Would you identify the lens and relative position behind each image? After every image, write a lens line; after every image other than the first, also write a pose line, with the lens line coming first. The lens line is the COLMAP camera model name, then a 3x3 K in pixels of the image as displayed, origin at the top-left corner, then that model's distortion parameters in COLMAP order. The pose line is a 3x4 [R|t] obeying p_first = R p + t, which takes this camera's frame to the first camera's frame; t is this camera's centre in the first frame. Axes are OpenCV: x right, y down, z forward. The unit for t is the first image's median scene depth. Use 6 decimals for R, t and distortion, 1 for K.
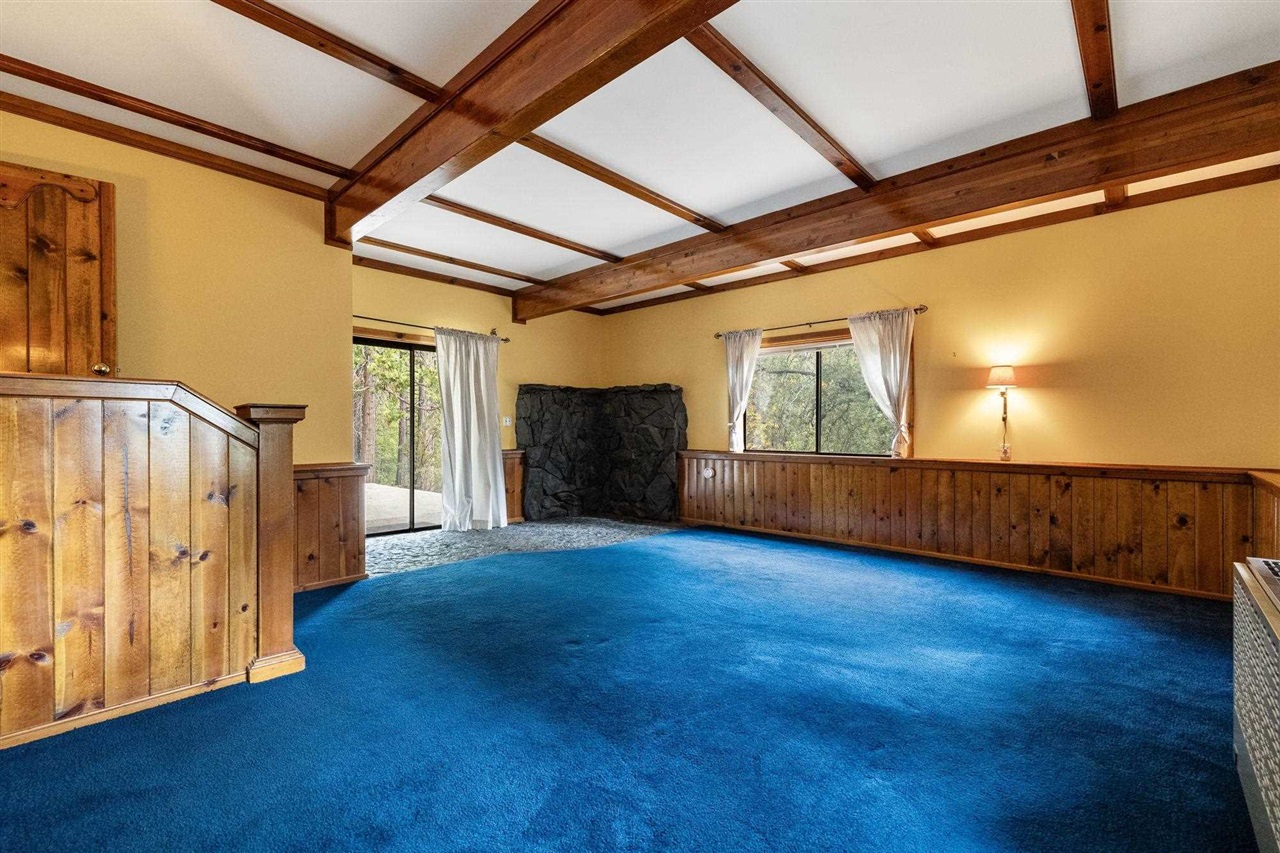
lens RADIAL K [[542.7, 0, 644.4], [0, 542.7, 428.4], [0, 0, 1]] dist [0.003929, -0.000151]
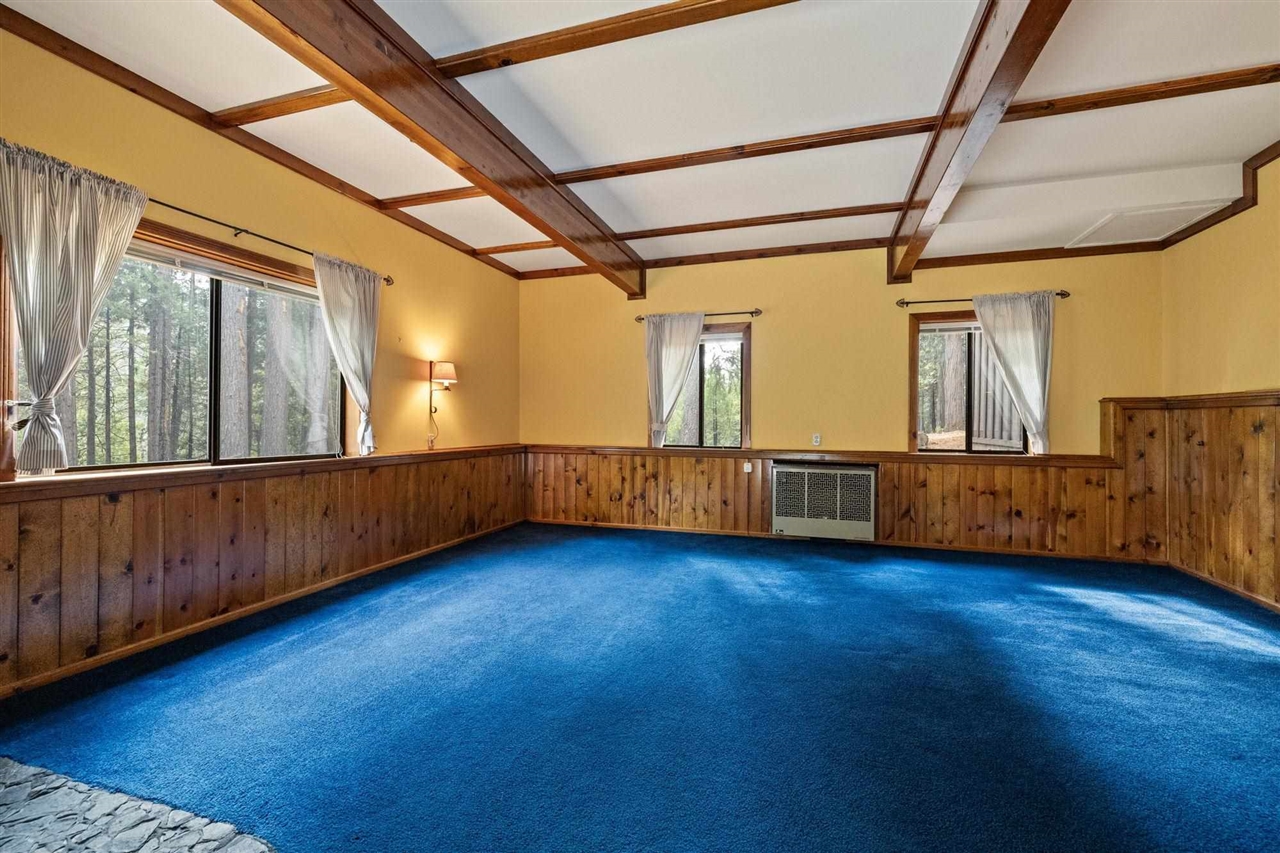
lens RADIAL K [[542.7, 0, 644.3], [0, 542.7, 425.3], [0, 0, 1]] dist [0.003929, -0.000151]
pose [[-0.419172, -0.009574, 0.907856, -0.463717], [-0.008913, 0.999940, 0.006429, 0.000672], [-0.907863, -0.005397, -0.419232, 1.034121]]
